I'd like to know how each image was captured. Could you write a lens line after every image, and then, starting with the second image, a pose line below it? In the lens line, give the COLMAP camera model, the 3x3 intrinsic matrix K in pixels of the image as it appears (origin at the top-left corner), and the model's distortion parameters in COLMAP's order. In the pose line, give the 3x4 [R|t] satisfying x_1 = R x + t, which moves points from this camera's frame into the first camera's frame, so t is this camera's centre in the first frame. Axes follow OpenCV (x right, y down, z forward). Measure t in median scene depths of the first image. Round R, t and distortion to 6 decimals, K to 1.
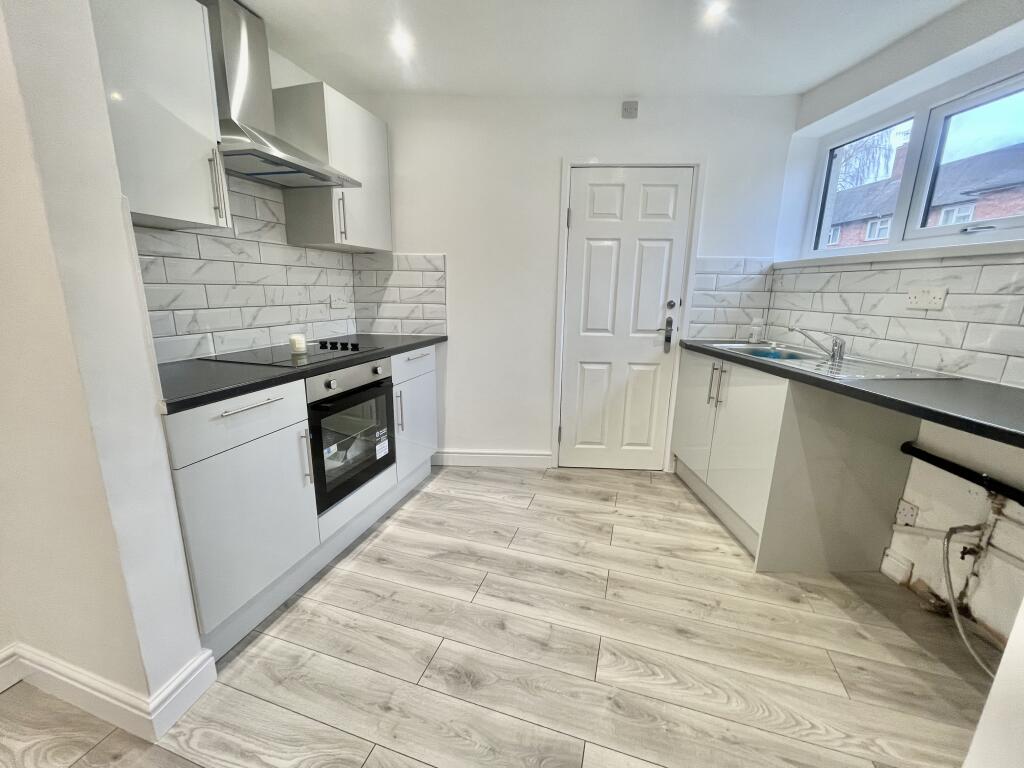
lens RADIAL K [[414.0, 0, 512.0], [0, 414.0, 384.0], [0, 0, 1]] dist [-0.002864, 0.000167]
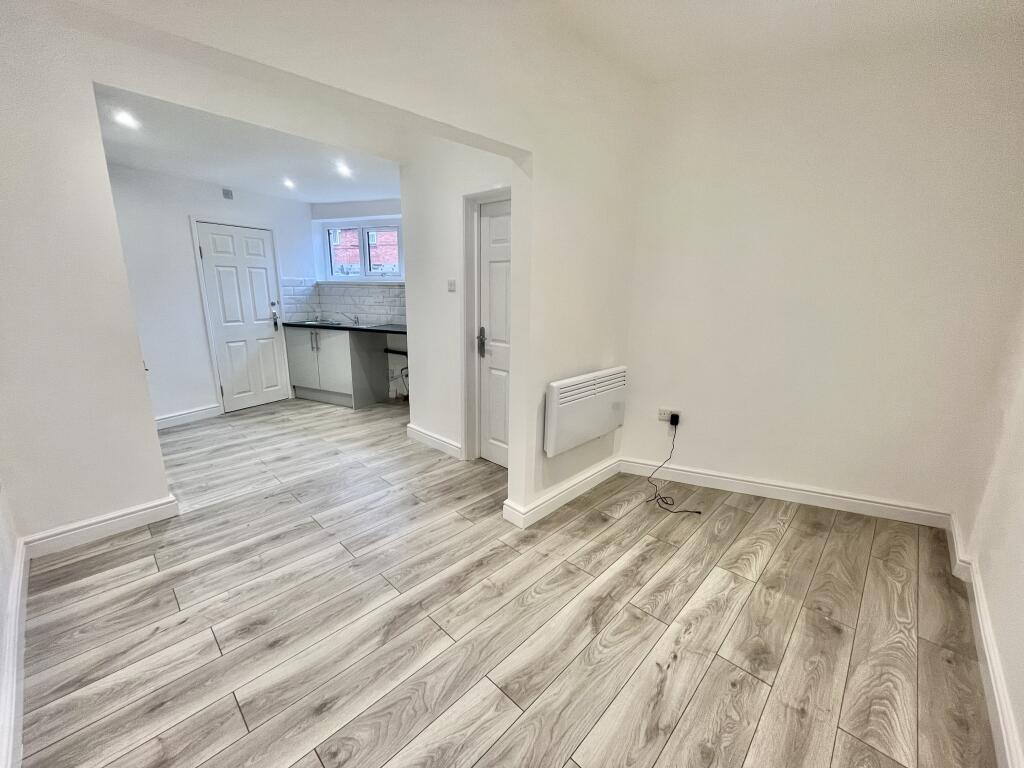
lens RADIAL K [[414.0, 0, 512.0], [0, 414.0, 384.0], [0, 0, 1]] dist [-0.002864, 0.000167]
pose [[0.439704, -0.212720, 0.872588, -0.948273], [0.191783, 0.971377, 0.140162, 0.111901], [-0.877428, 0.105718, 0.467915, -0.851039]]
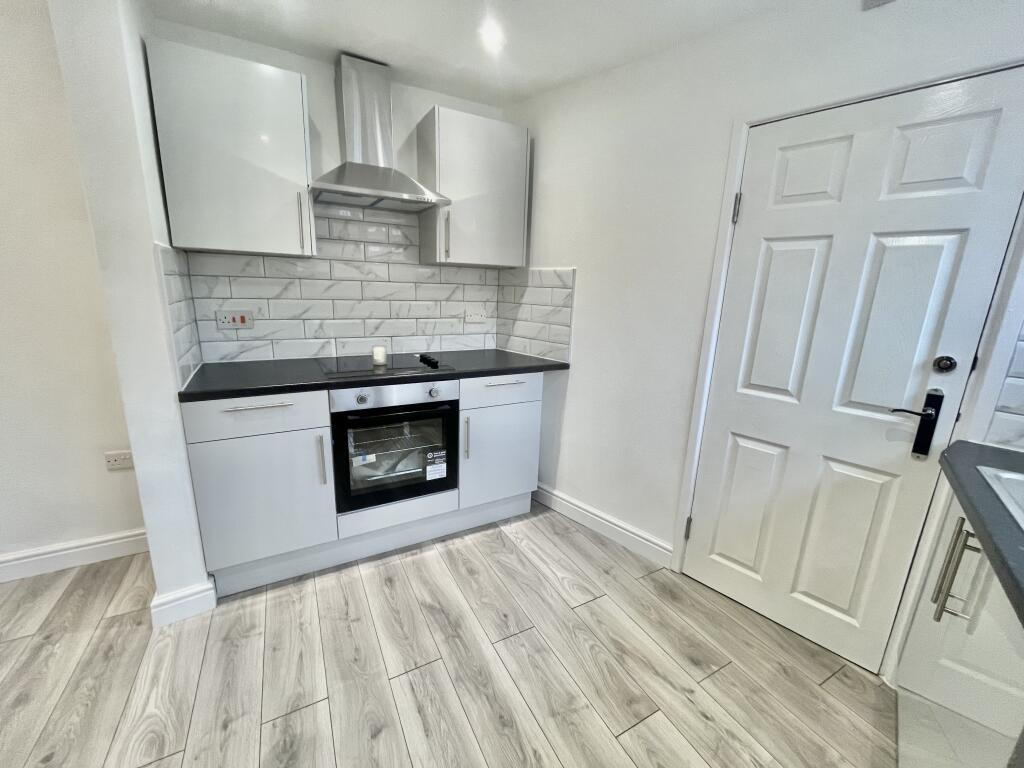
lens RADIAL K [[414.0, 0, 512.0], [0, 414.0, 384.0], [0, 0, 1]] dist [-0.002864, 0.000167]
pose [[0.718326, 0.171731, -0.674178, 0.412185], [-0.178524, 0.982107, 0.059954, -0.127606], [0.672411, 0.077290, 0.736131, 0.363895]]
